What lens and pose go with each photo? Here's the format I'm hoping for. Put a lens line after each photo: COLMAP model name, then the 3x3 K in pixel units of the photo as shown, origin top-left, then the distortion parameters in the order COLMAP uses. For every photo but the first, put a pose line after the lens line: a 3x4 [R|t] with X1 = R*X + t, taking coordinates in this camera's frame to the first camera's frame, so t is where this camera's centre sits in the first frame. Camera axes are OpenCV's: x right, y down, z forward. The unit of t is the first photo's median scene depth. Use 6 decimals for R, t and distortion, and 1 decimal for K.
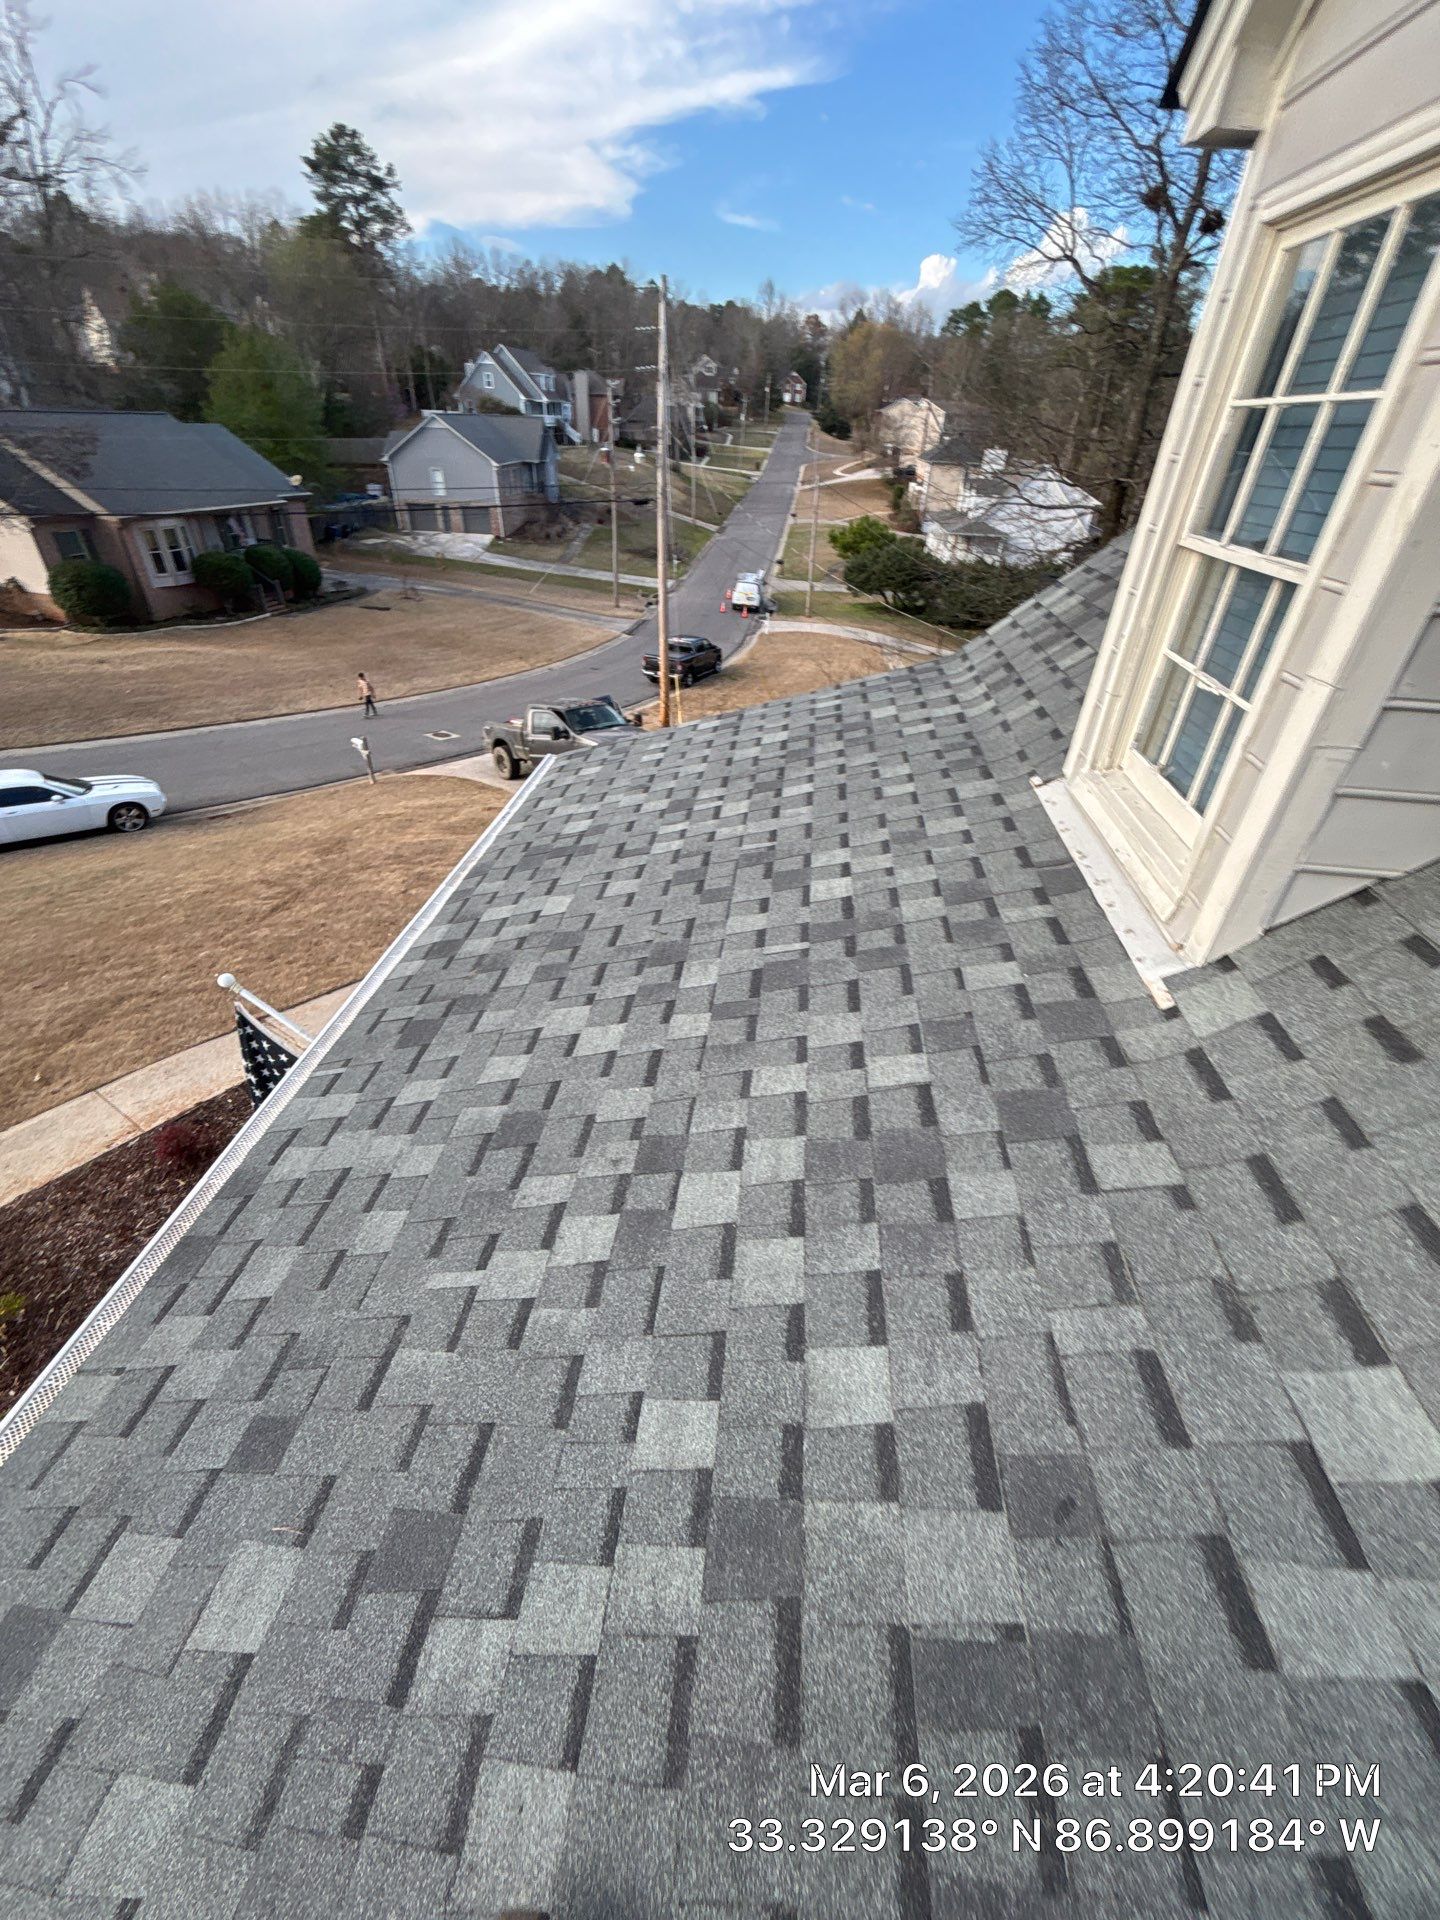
lens RADIAL K [[775.9, 0, 728.8], [0, 775.9, 955.6], [0, 0, 1]] dist [0.001783, -0.000872]
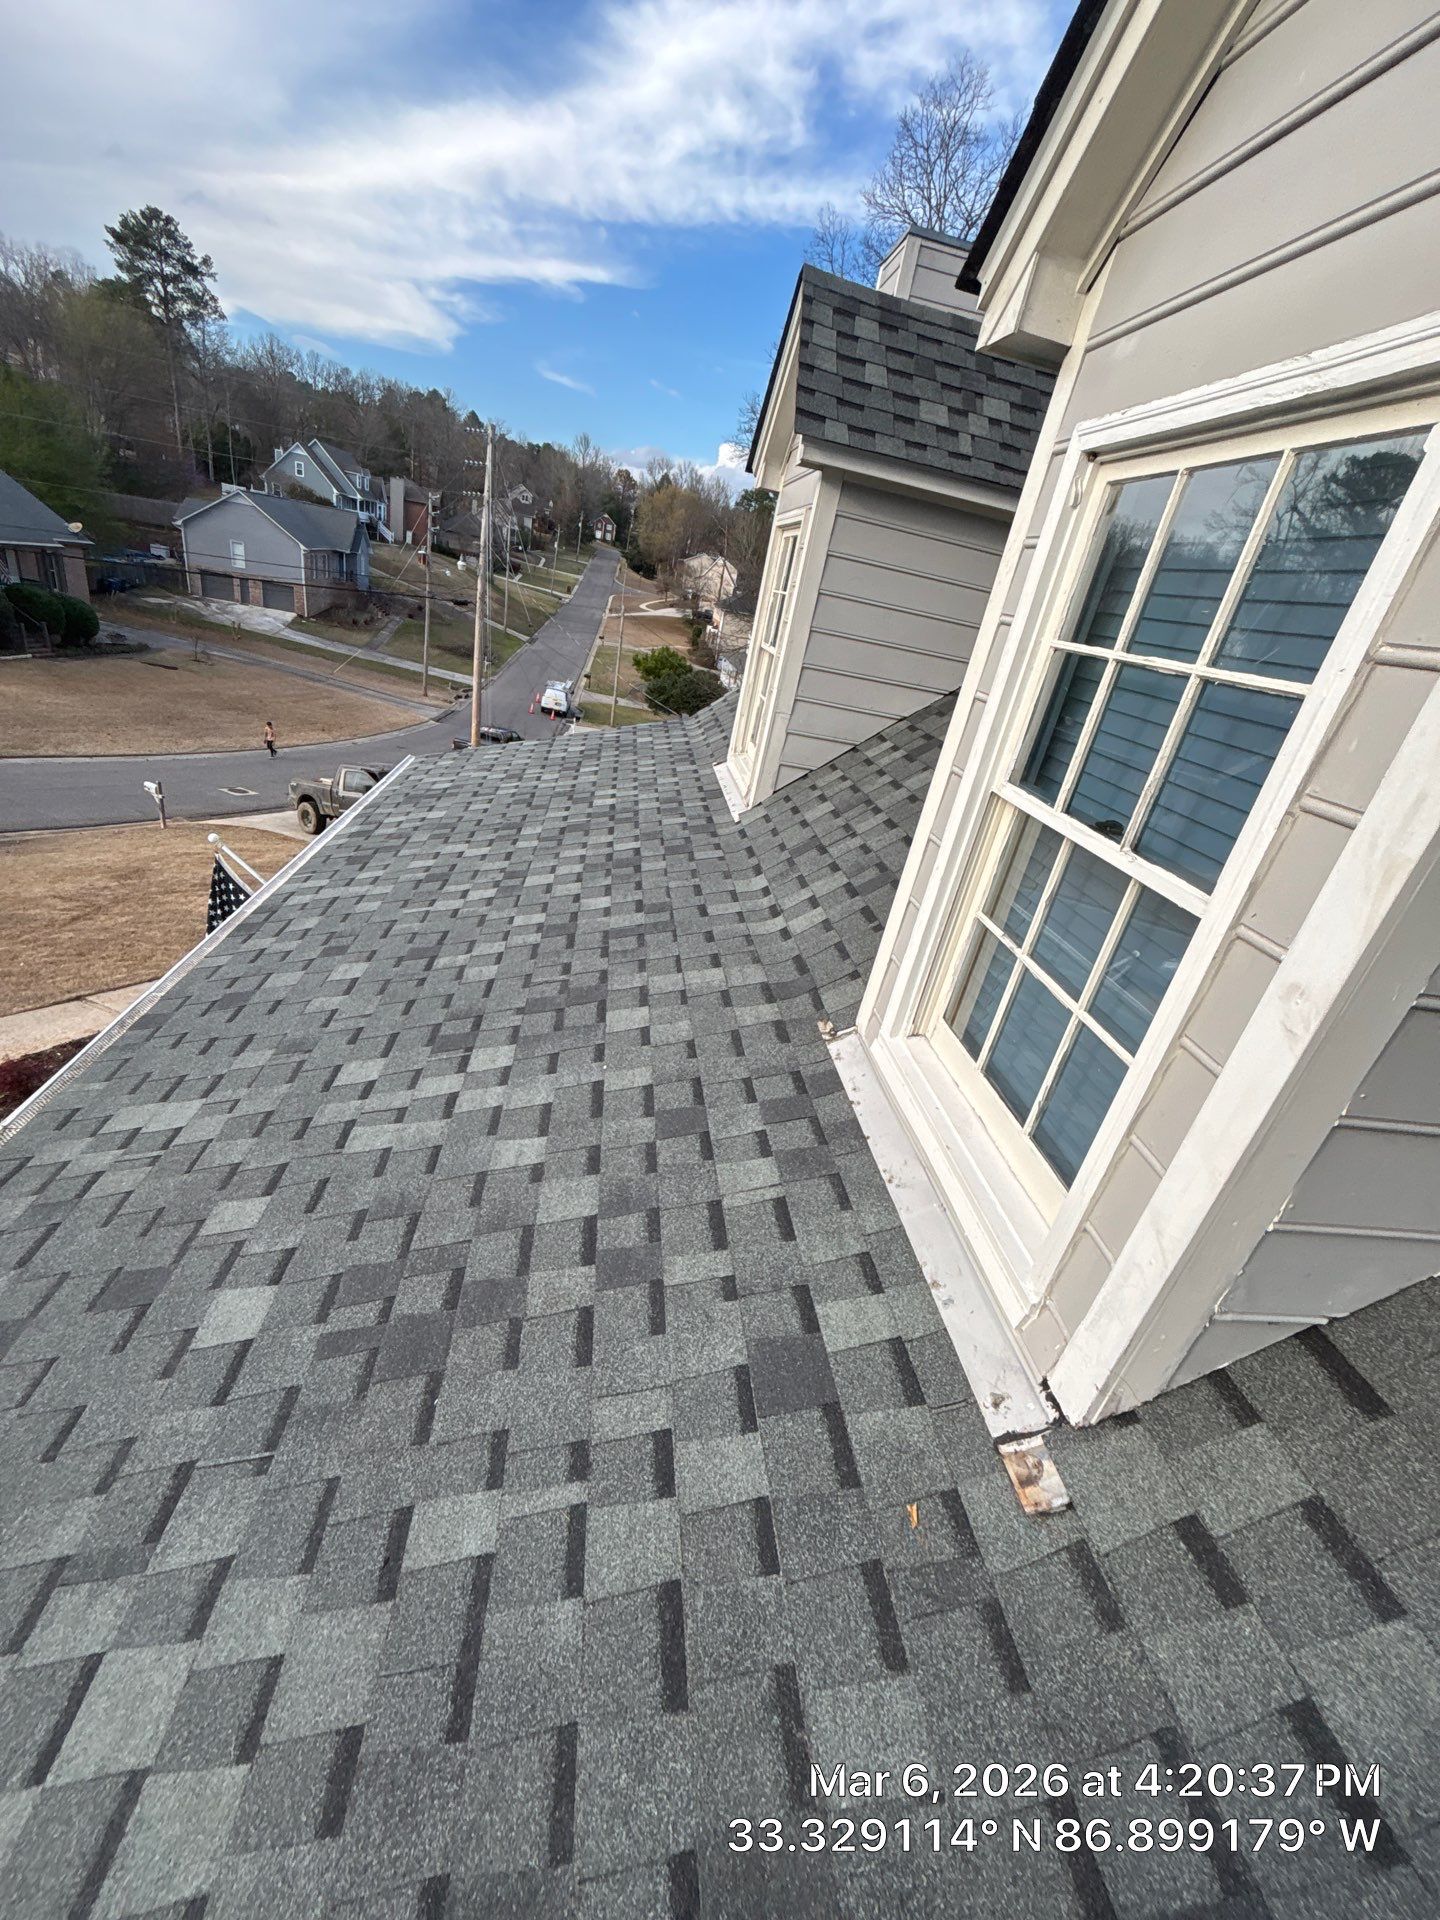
lens RADIAL K [[775.9, 0, 732.1], [0, 775.9, 962.0], [0, 0, 1]] dist [0.001783, -0.000872]
pose [[0.966483, 0.033164, 0.254579, -0.004346], [-0.000686, 0.991952, -0.126616, 0.073456], [-0.256729, 0.122198, 0.958727, -0.113203]]
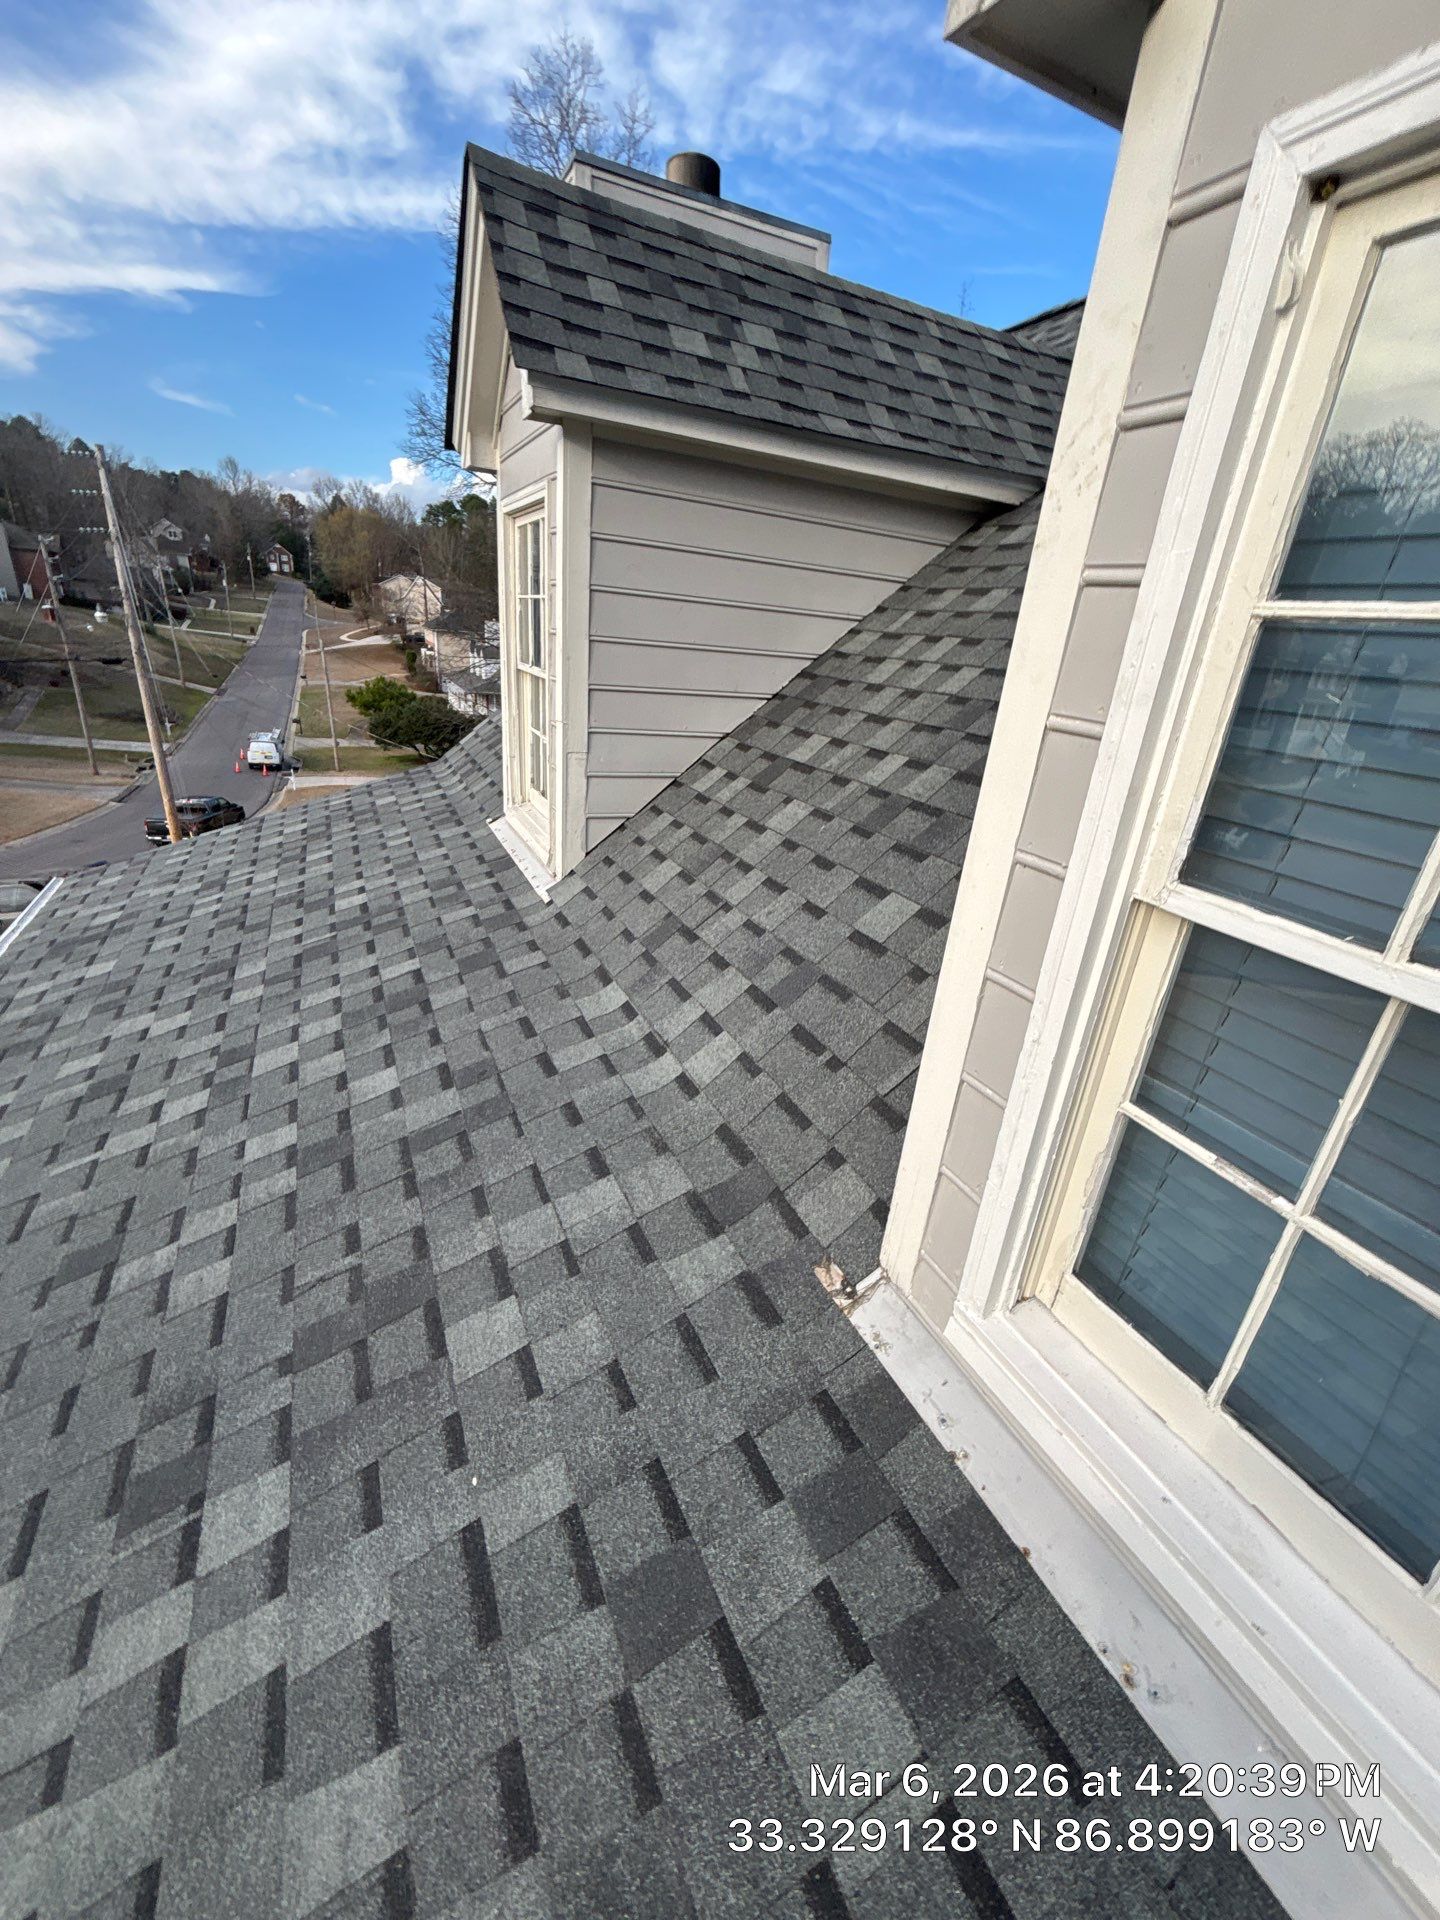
lens RADIAL K [[775.9, 0, 726.1], [0, 775.9, 957.8], [0, 0, 1]] dist [0.001783, -0.000872]
pose [[0.855854, -0.177652, 0.485751, 0.001981], [0.257166, 0.961007, -0.101639, 0.044175], [-0.448754, 0.211907, 0.868168, -0.065920]]
